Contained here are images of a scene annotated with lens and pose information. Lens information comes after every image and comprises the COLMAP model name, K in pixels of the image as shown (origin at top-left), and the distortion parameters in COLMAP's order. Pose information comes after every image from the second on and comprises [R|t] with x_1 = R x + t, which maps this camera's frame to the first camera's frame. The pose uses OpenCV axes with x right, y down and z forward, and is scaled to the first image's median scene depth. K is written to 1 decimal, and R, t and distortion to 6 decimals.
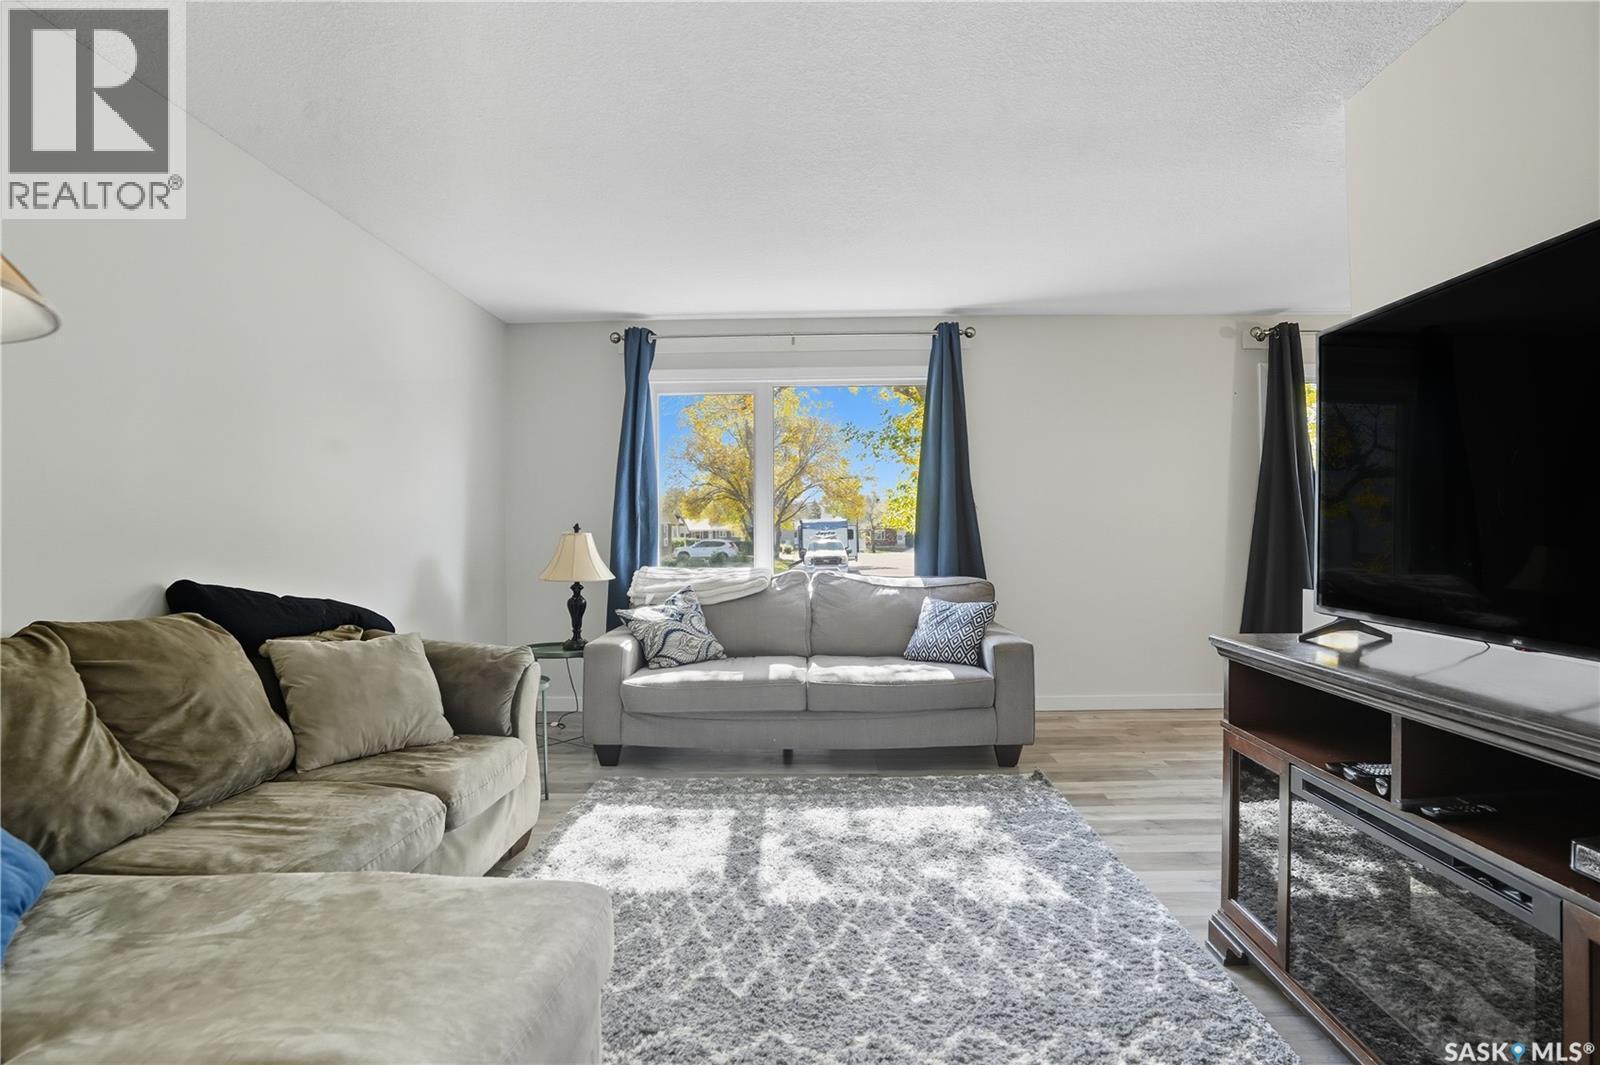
lens RADIAL K [[803.7, 0, 800.0], [0, 803.7, 532.5], [0, 0, 1]] dist [-0.067394, 0.032501]
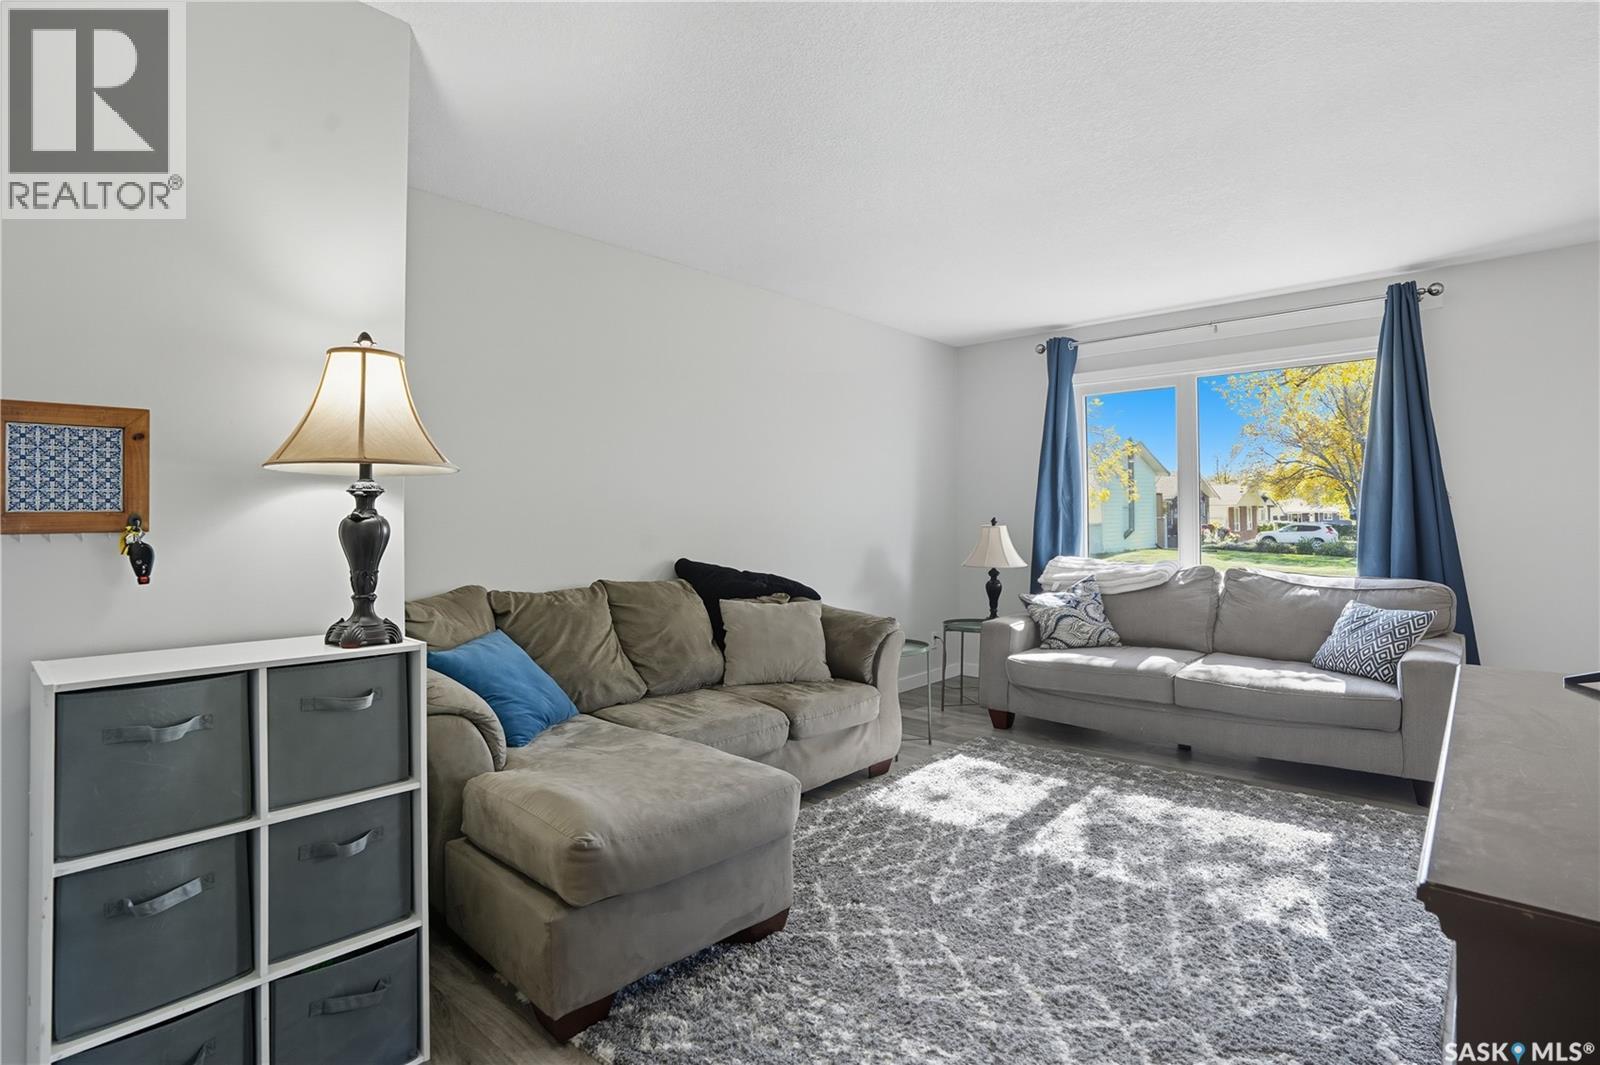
lens RADIAL K [[751.6, 0, 786.9], [0, 751.6, 515.1], [0, 0, 1]] dist [-0.057807, 0.024315]
pose [[0.768533, -0.002768, -0.639804, 0.296703], [0.000909, 0.999994, -0.003234, -0.018624], [0.639810, 0.001904, 0.768531, -0.039943]]
